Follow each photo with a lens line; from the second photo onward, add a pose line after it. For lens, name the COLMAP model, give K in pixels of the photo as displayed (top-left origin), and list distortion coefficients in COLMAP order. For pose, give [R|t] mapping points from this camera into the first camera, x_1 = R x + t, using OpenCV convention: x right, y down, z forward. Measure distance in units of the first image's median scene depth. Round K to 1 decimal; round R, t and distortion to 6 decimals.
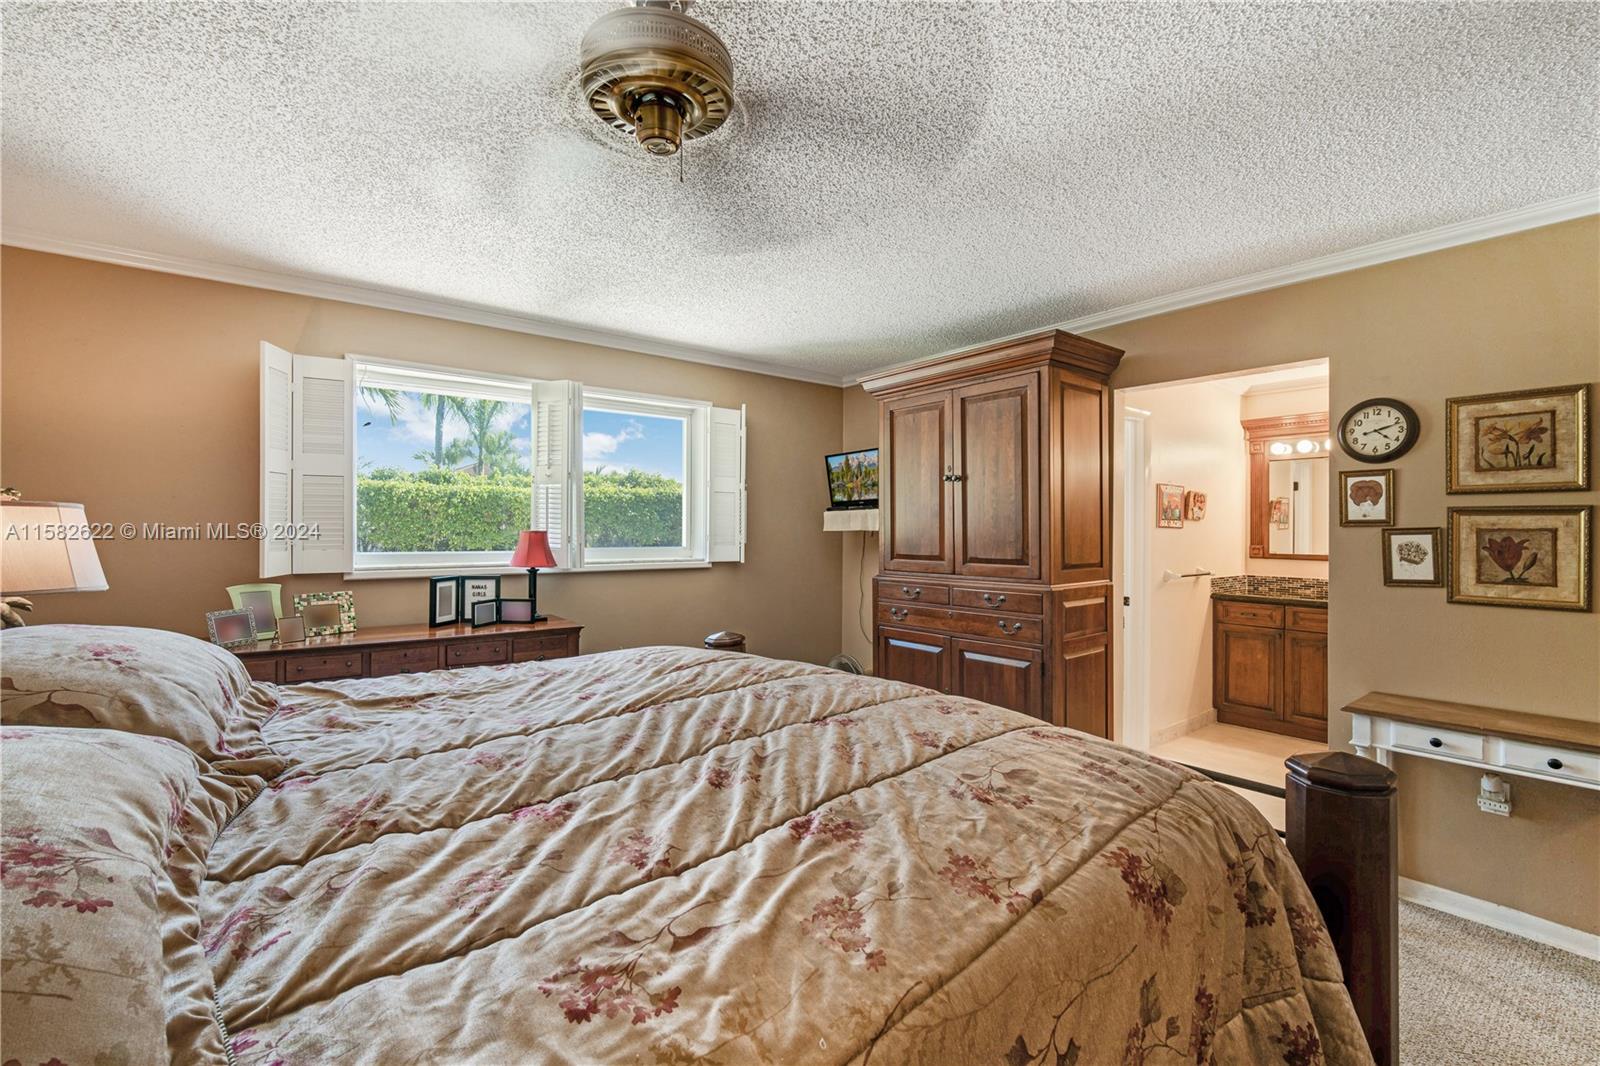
lens RADIAL K [[697.6, 0, 806.0], [0, 697.6, 525.3], [0, 0, 1]] dist [-0.004577, 0.001207]
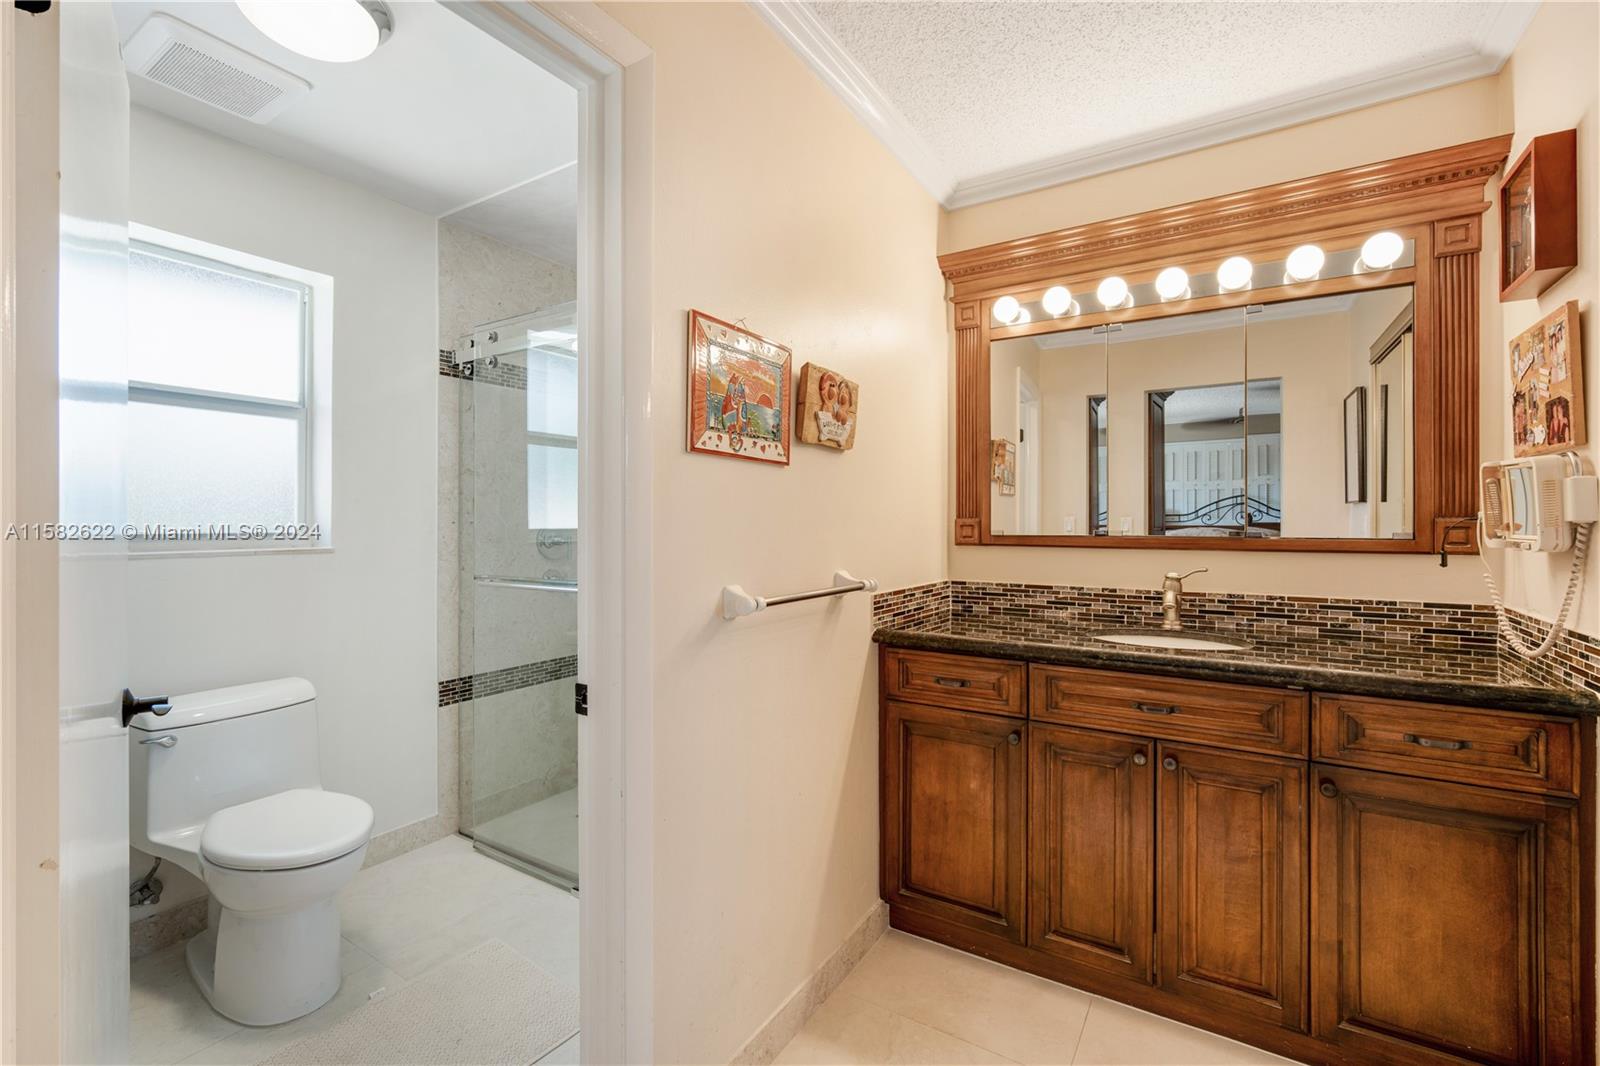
lens RADIAL K [[697.6, 0, 806.0], [0, 697.6, 525.3], [0, 0, 1]] dist [-0.004577, 0.001207]
pose [[0.942410, -0.007720, 0.334370, 0.410440], [0.005214, 0.999951, 0.008392, 0.030981], [-0.334419, -0.006166, 0.942404, 0.629551]]
